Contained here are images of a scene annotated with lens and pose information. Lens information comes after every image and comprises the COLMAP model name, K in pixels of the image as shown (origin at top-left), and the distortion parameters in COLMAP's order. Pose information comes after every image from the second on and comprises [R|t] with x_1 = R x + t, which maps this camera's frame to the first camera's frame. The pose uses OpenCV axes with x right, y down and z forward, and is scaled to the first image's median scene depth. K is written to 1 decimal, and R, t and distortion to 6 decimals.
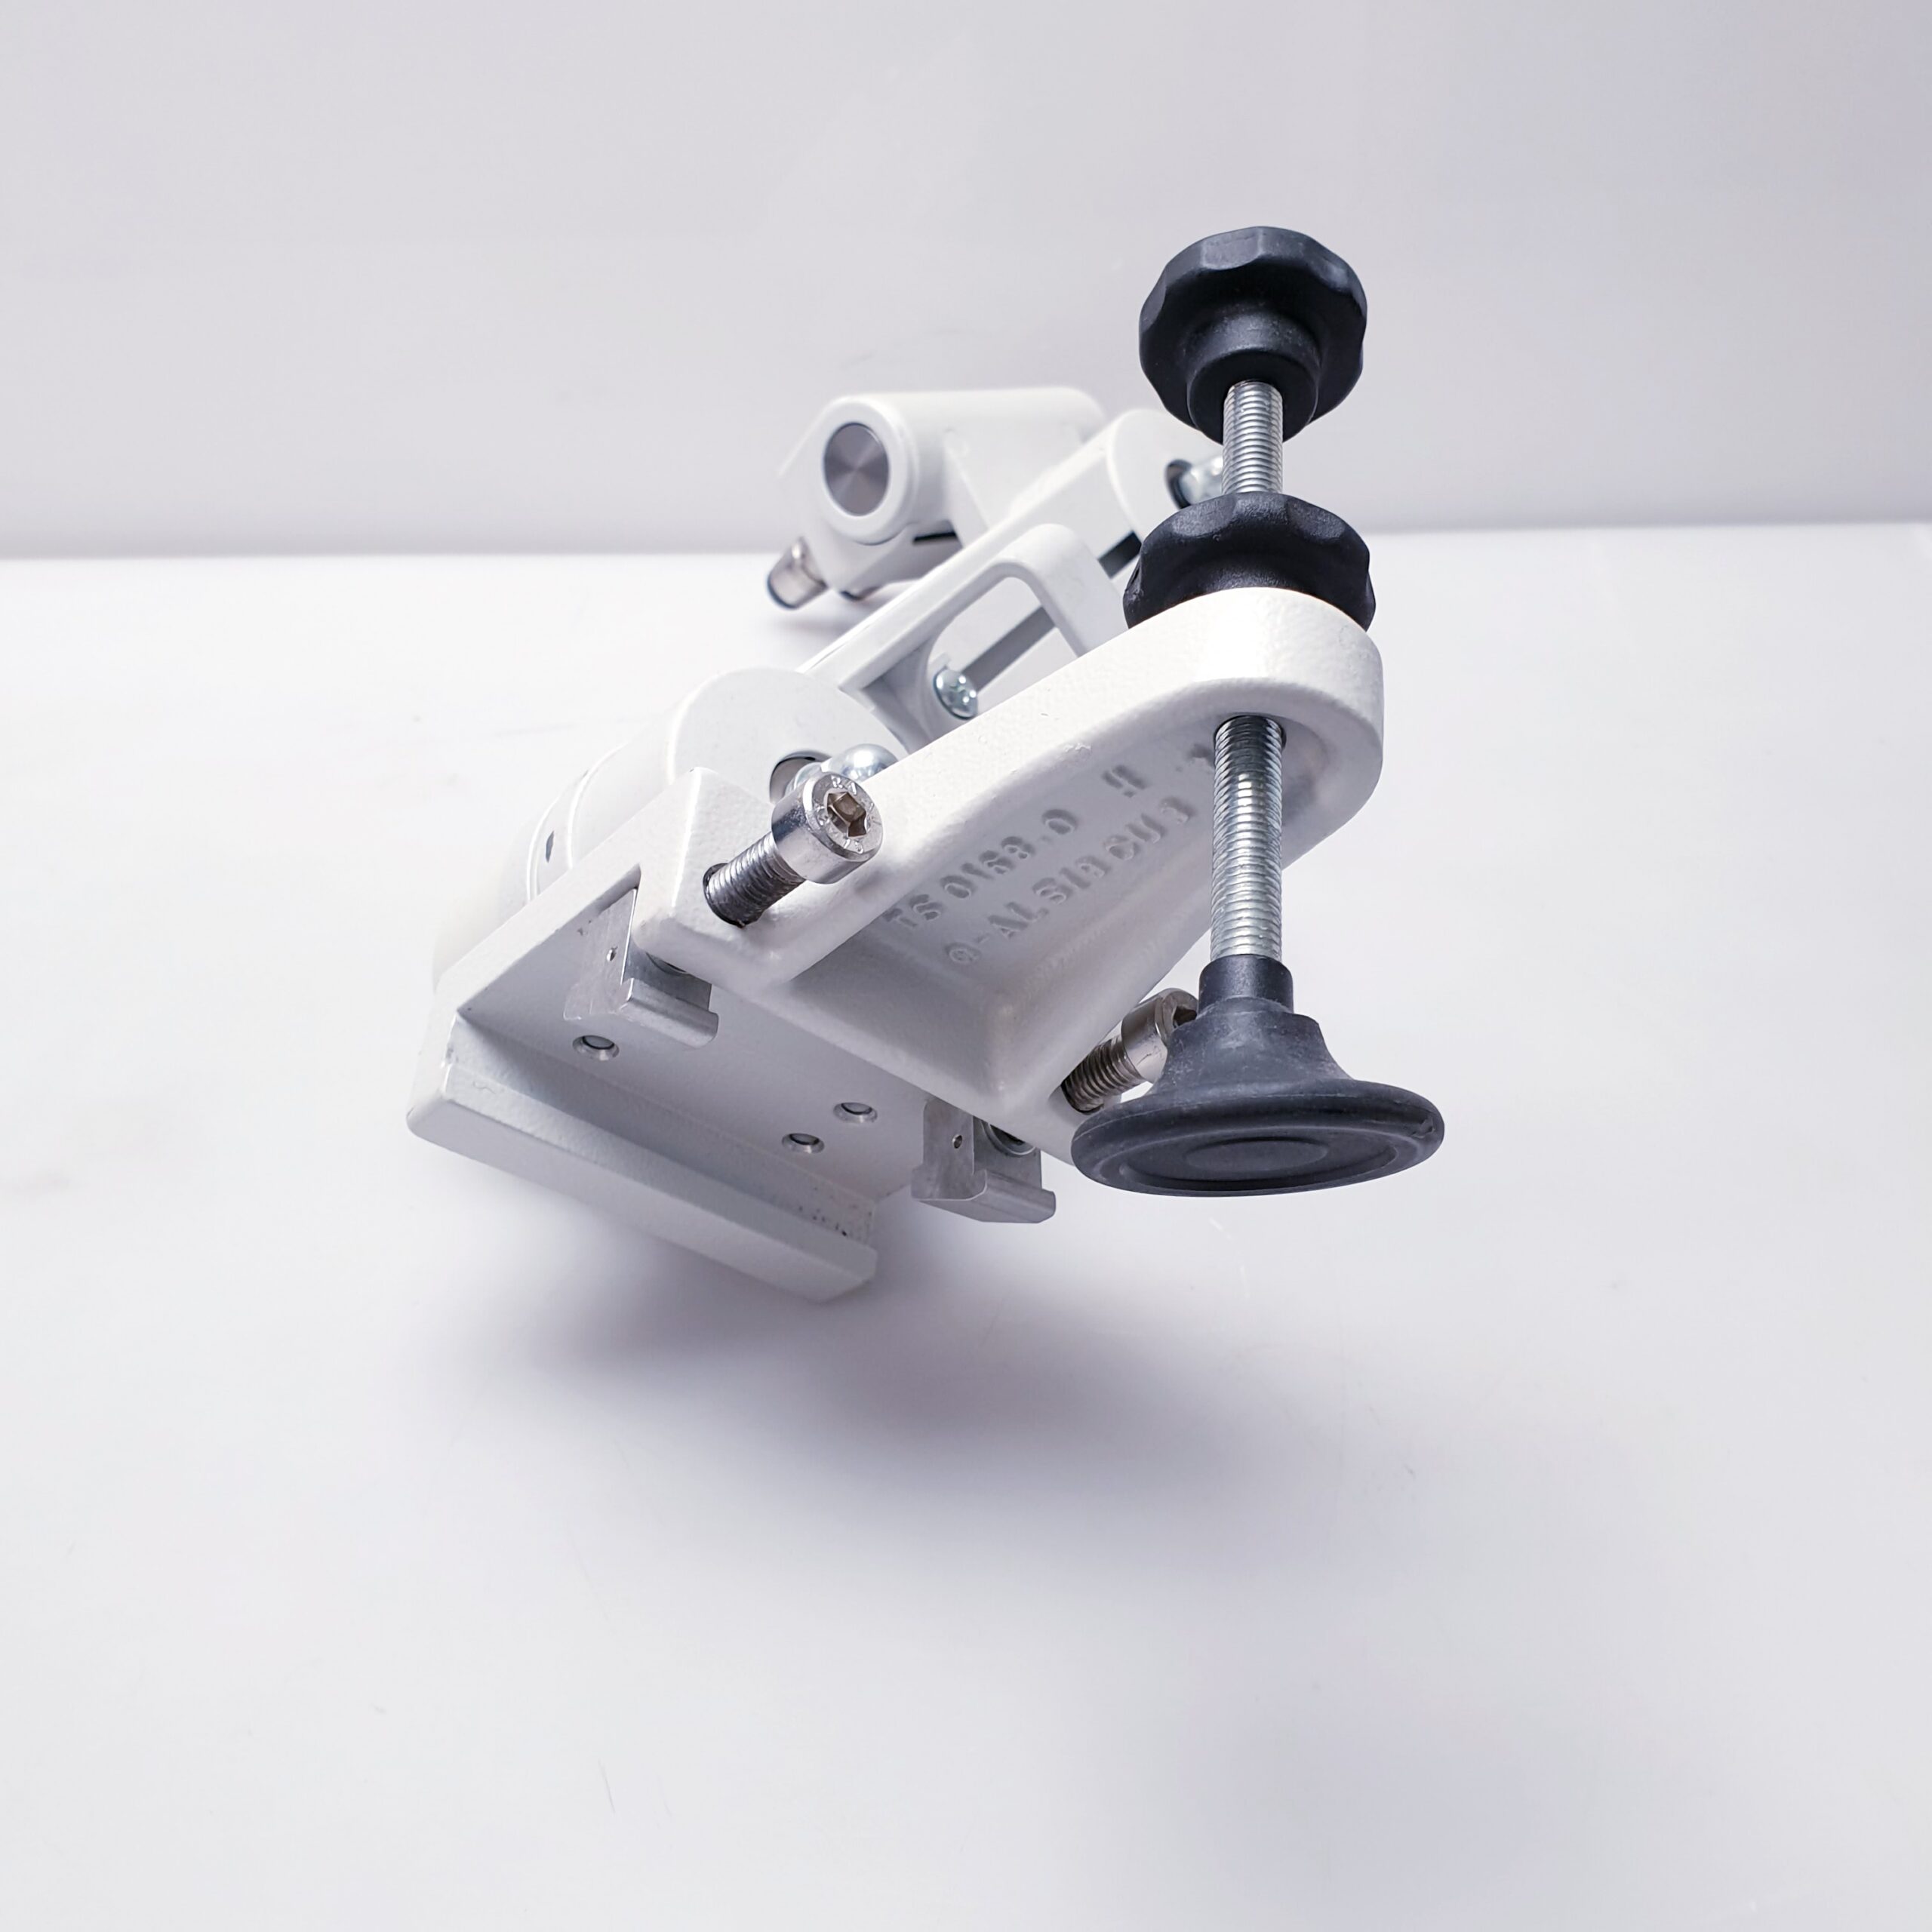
lens RADIAL K [[2117.8, 0, 990.1], [0, 2117.8, 964.6], [0, 0, 1]] dist [0.269188, -0.941514]
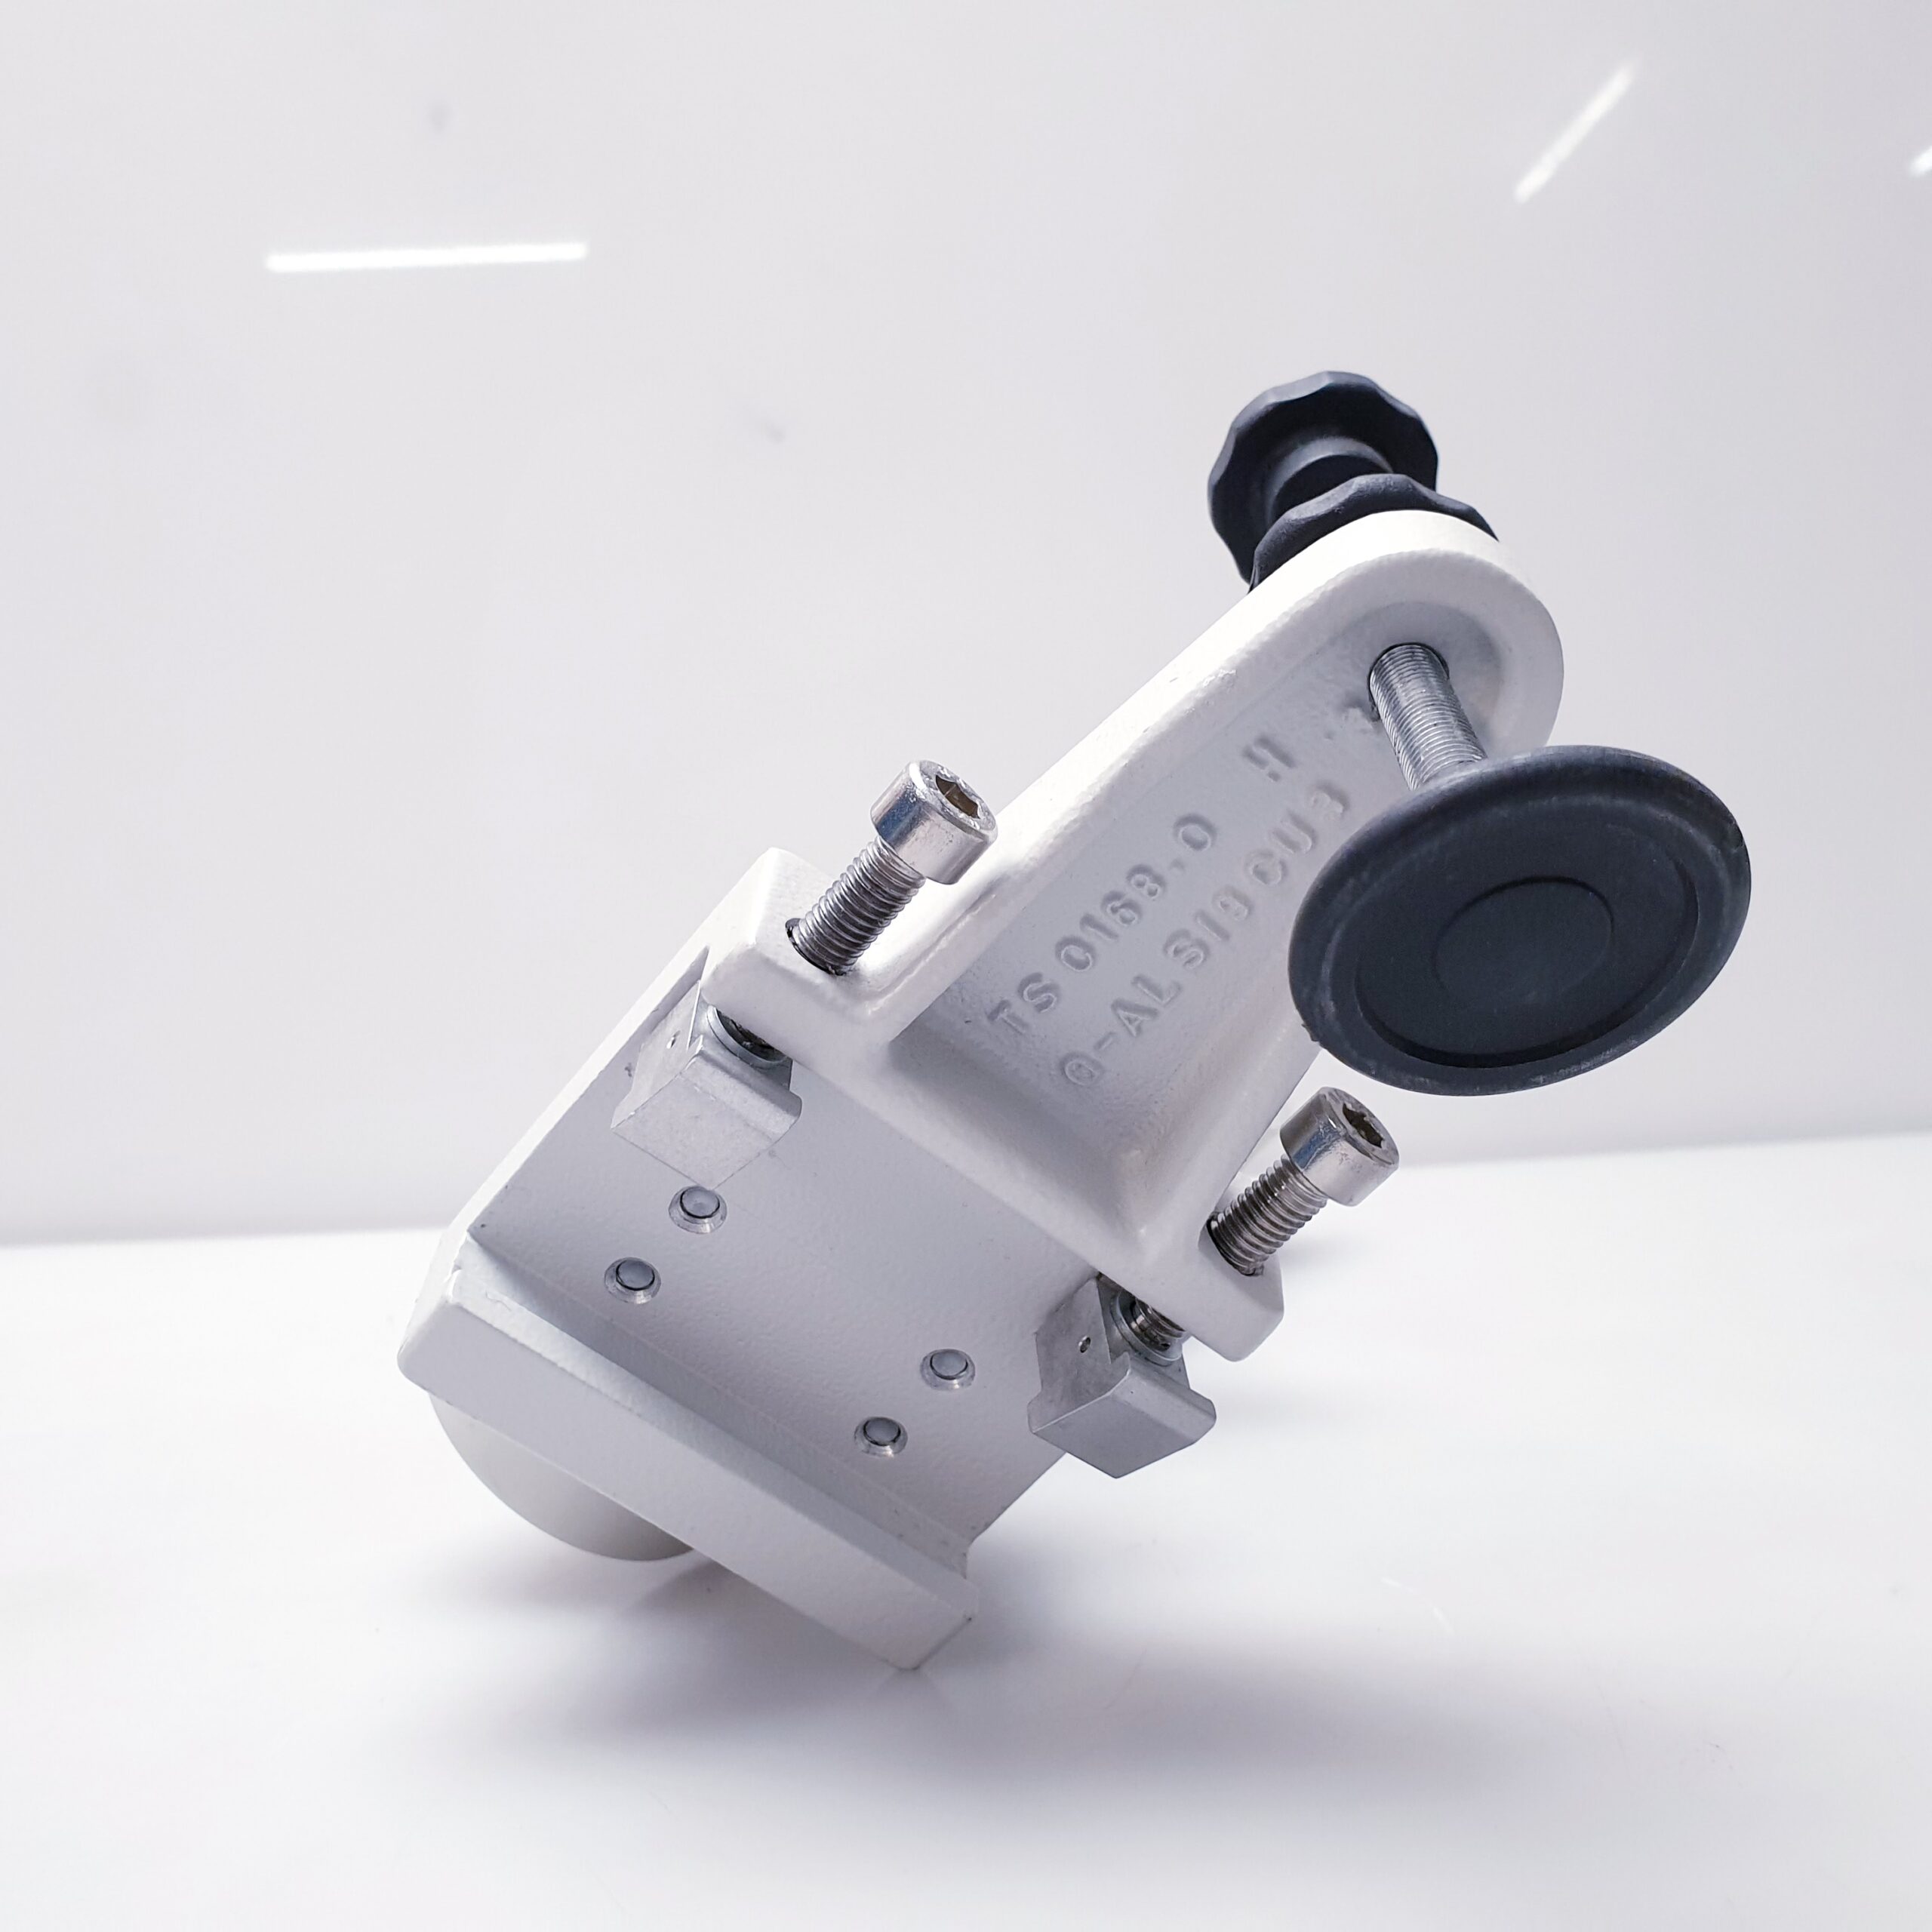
lens RADIAL K [[2117.8, 0, 990.1], [0, 2117.8, 964.6], [0, 0, 1]] dist [0.269188, -0.941514]
pose [[0.997937, -0.048304, 0.042291, -0.086825], [0.062530, 0.880618, -0.469683, 0.369739], [-0.014555, 0.471358, 0.881822, 0.245363]]
